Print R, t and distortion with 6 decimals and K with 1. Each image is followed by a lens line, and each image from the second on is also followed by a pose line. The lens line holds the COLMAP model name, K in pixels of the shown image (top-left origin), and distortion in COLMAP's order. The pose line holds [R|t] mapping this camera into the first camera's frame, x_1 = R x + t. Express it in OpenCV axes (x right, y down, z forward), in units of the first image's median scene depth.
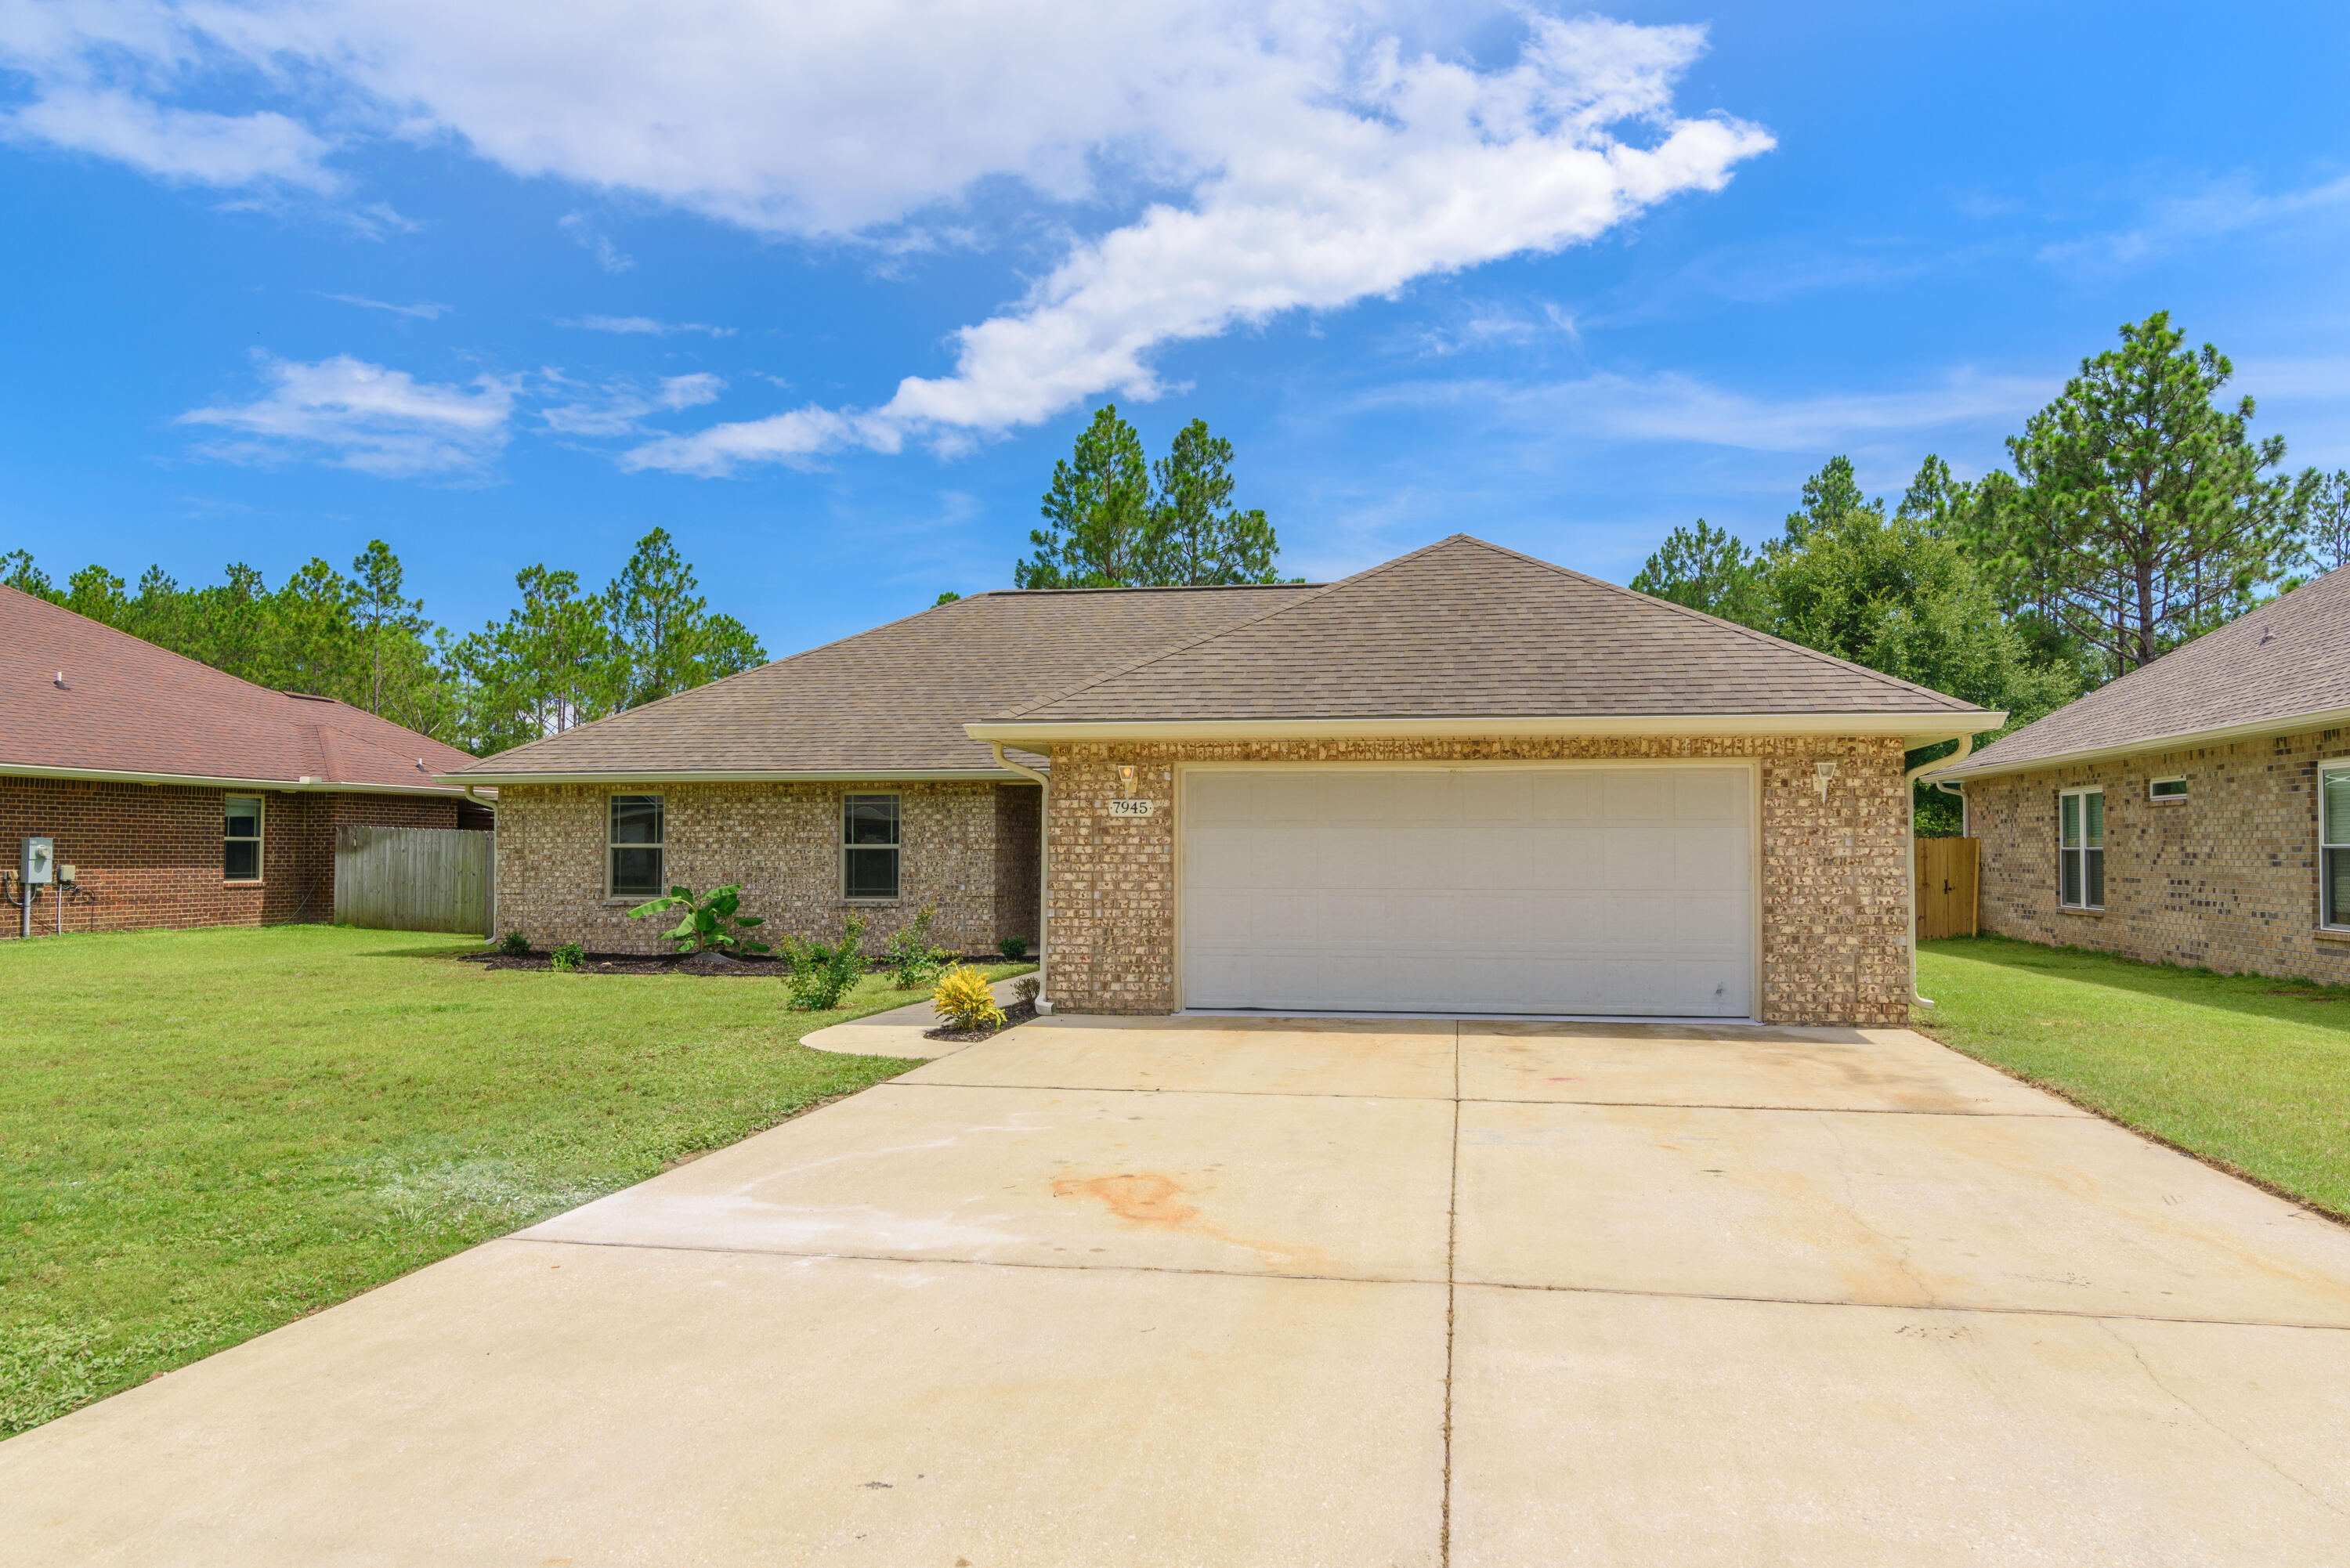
lens RADIAL K [[1545.3, 0, 1258.7], [0, 1545.3, 820.6], [0, 0, 1]] dist [-0.009650, 0.008021]
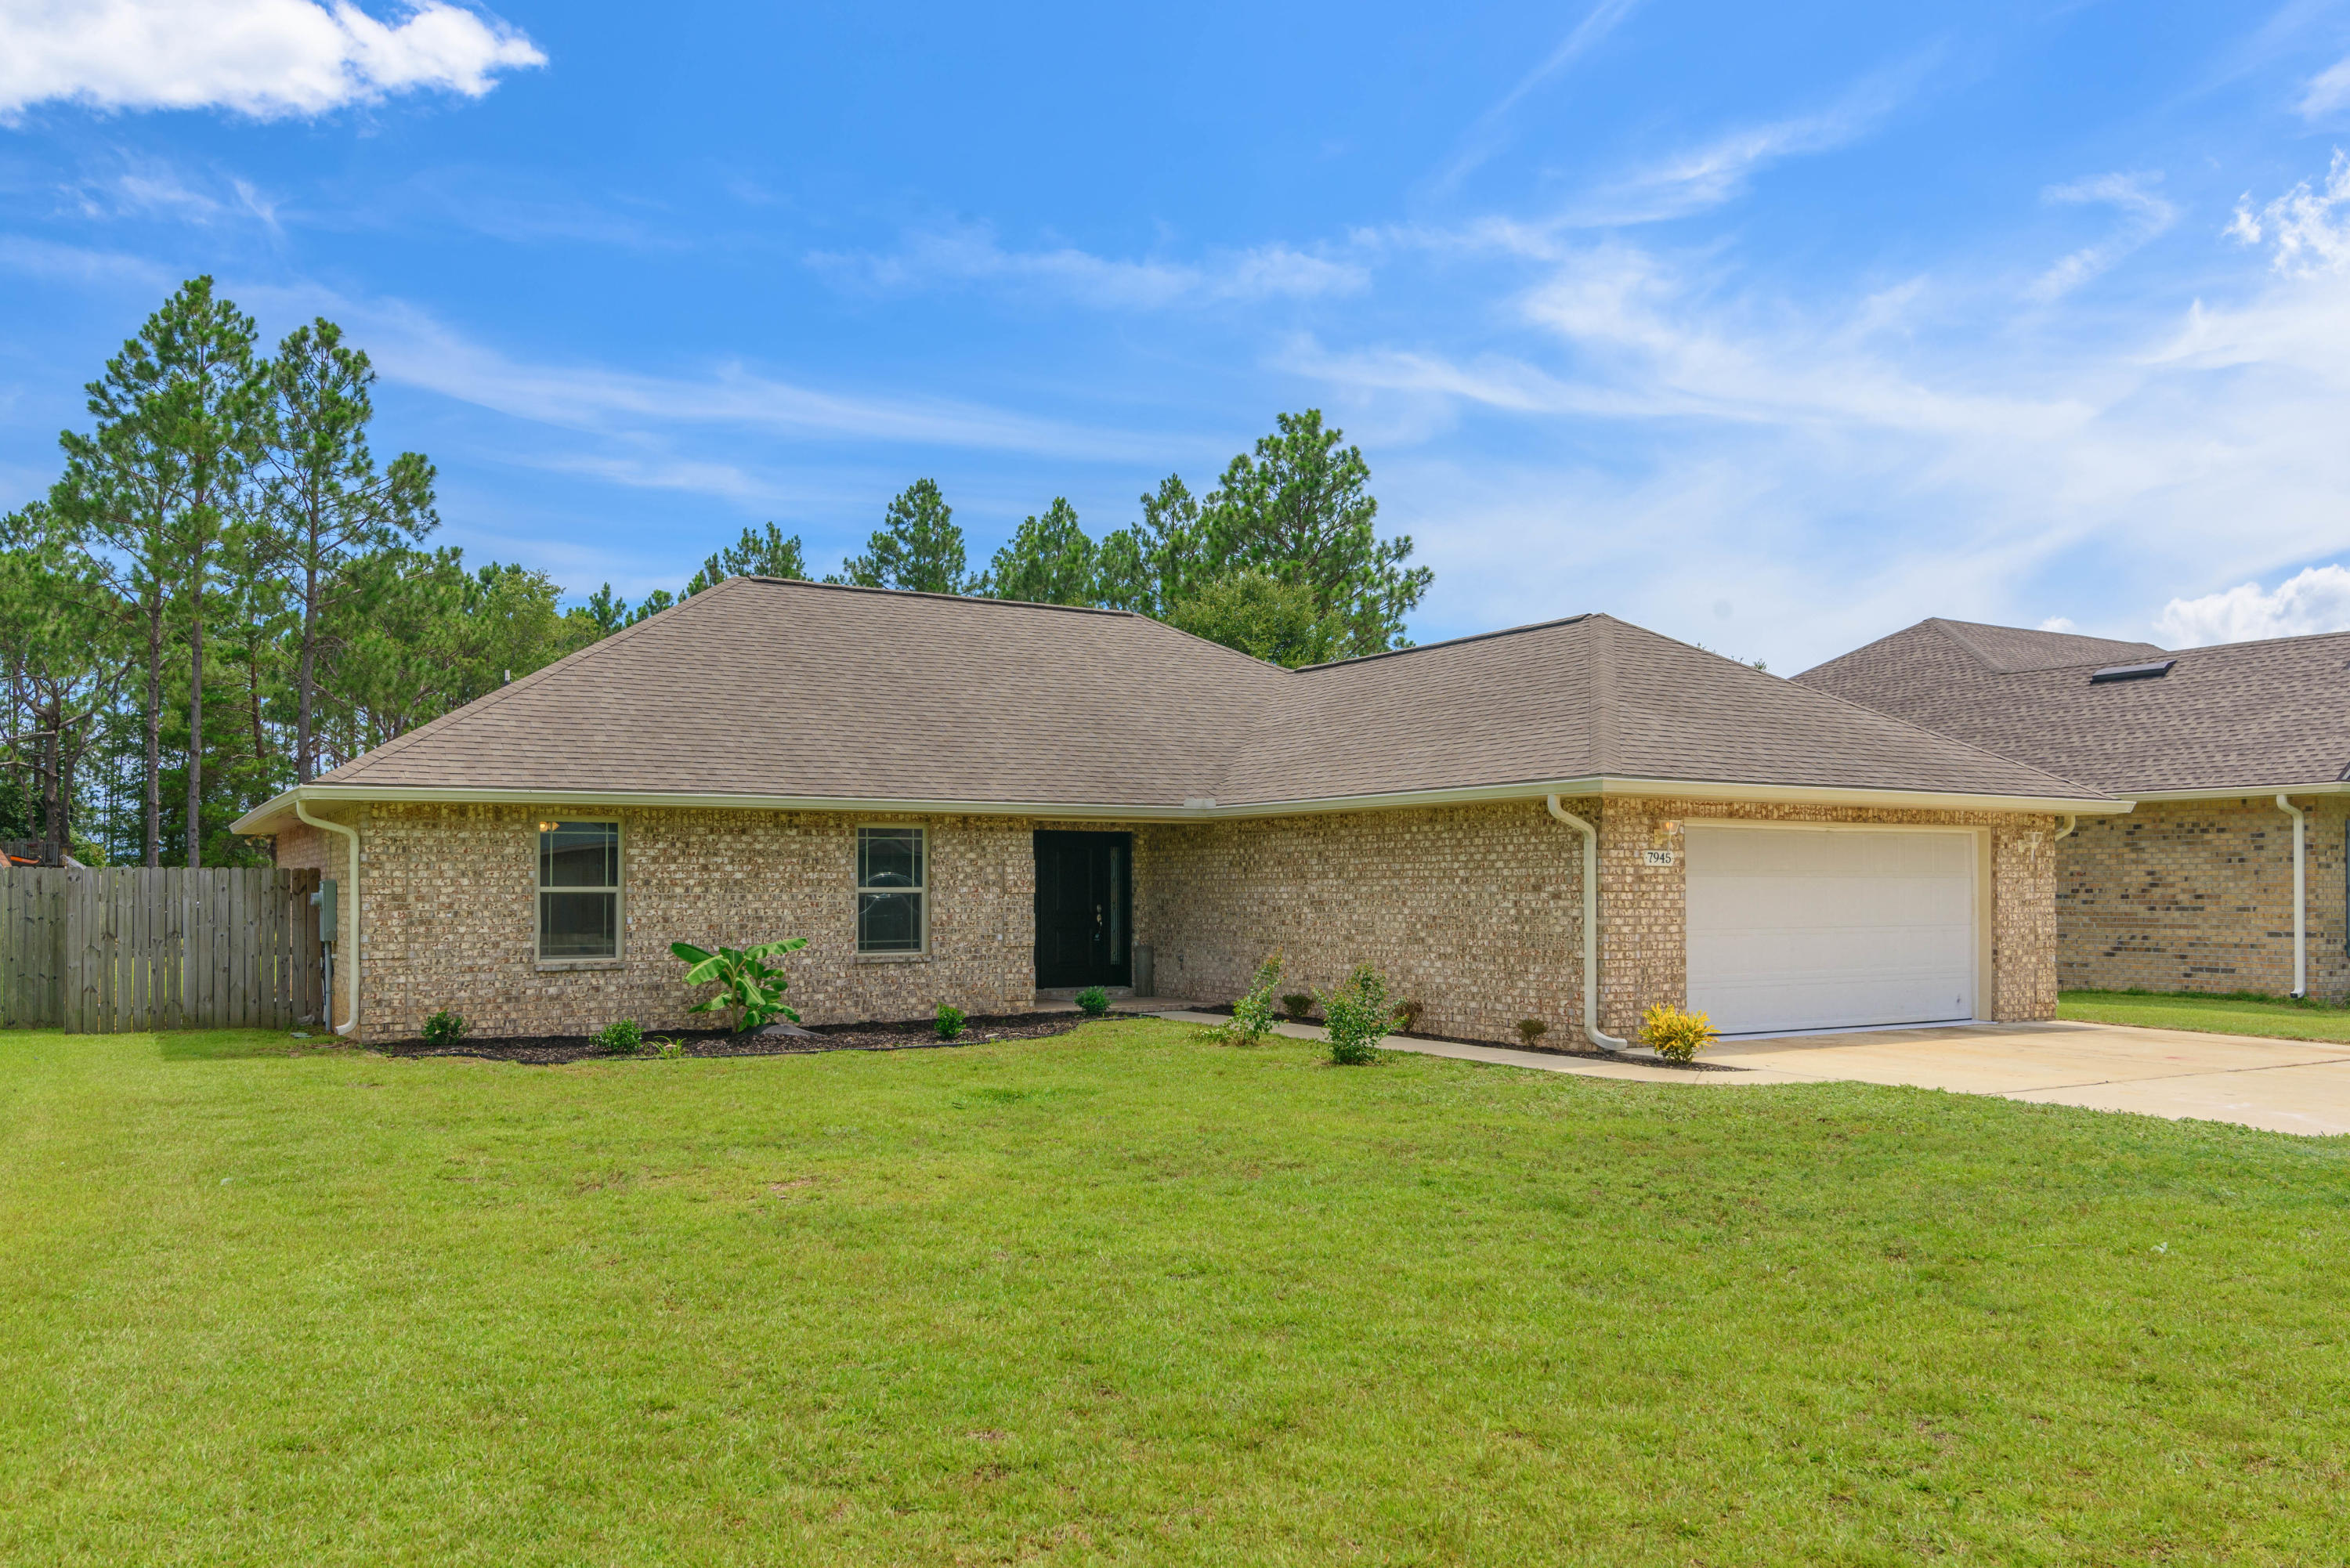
lens RADIAL K [[1774.9, 0, 1199.7], [0, 1774.9, 878.8], [0, 0, 1]] dist [0.009830, -0.026059]
pose [[0.761395, 0.002545, 0.648283, -0.246700], [-0.012489, 0.999864, 0.010743, -0.000619], [-0.648168, -0.016276, 0.761324, 0.052597]]
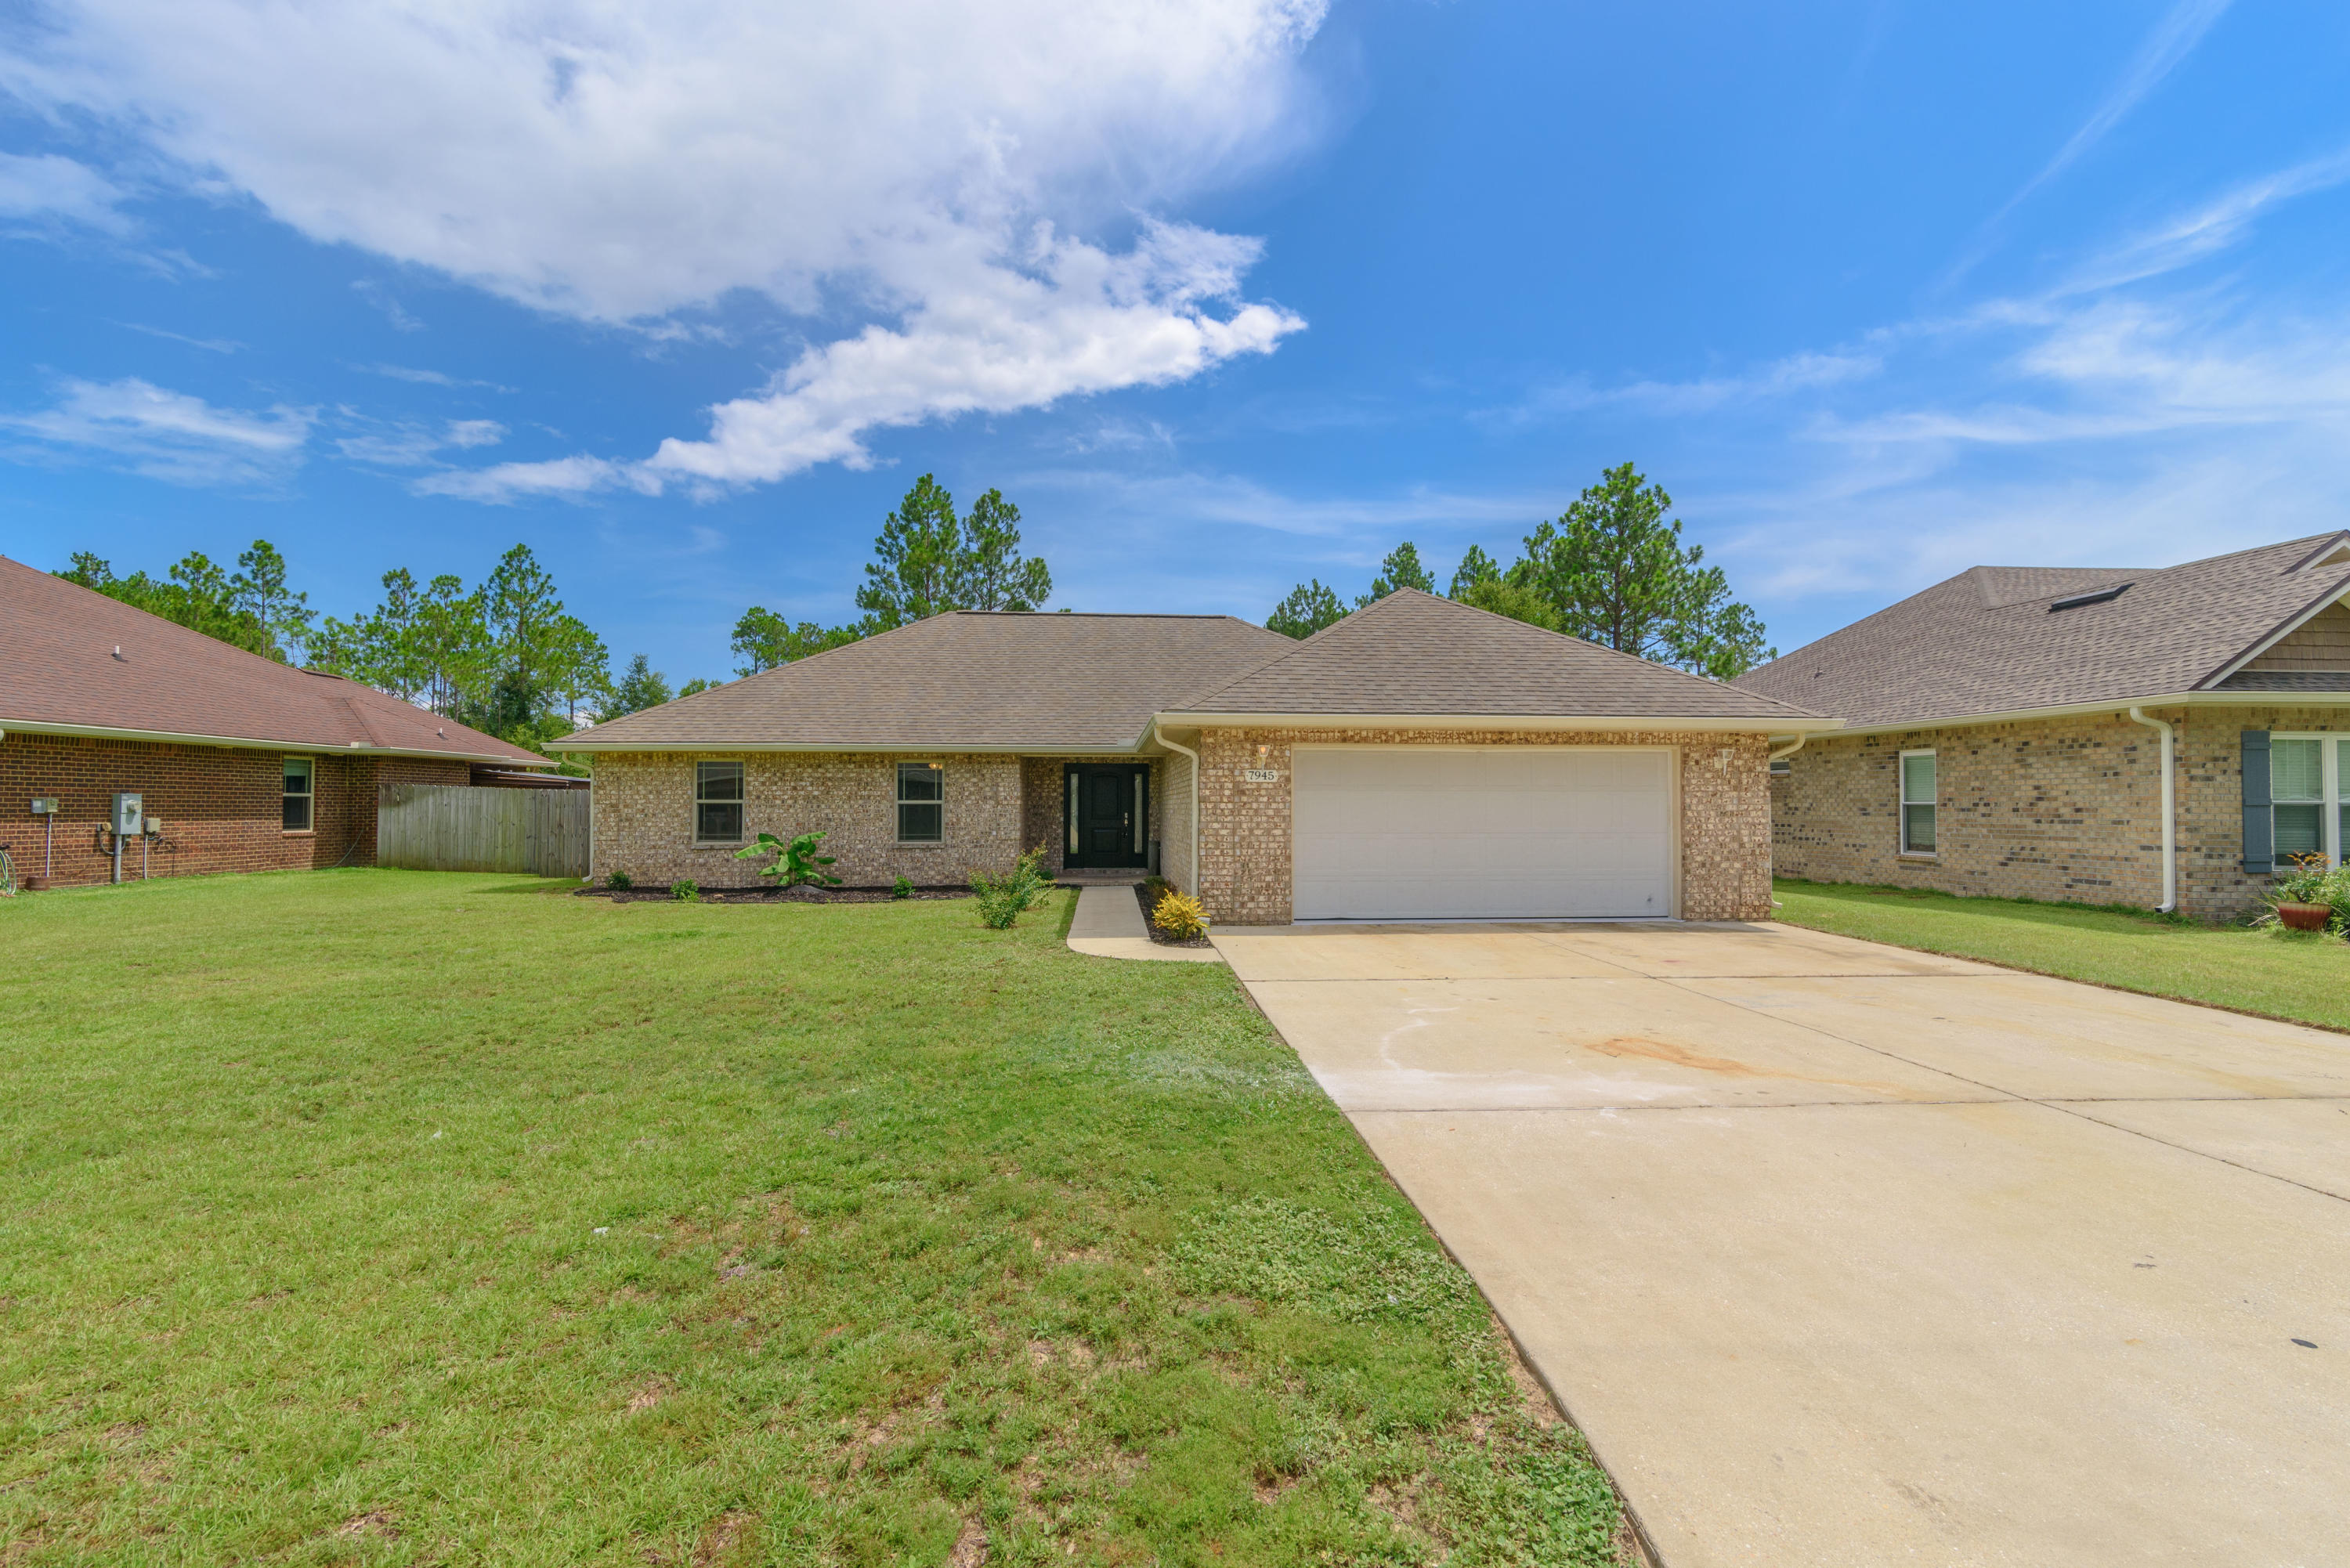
lens RADIAL K [[1089.9, 0, 1200.6], [0, 1089.9, 789.3], [0, 0, 1]] dist [0.011338, -0.001671]
pose [[0.972126, 0.003691, 0.234429, -0.077891], [-0.005232, 0.999969, 0.005954, -0.000335], [-0.234400, -0.007015, 0.972115, 0.013415]]
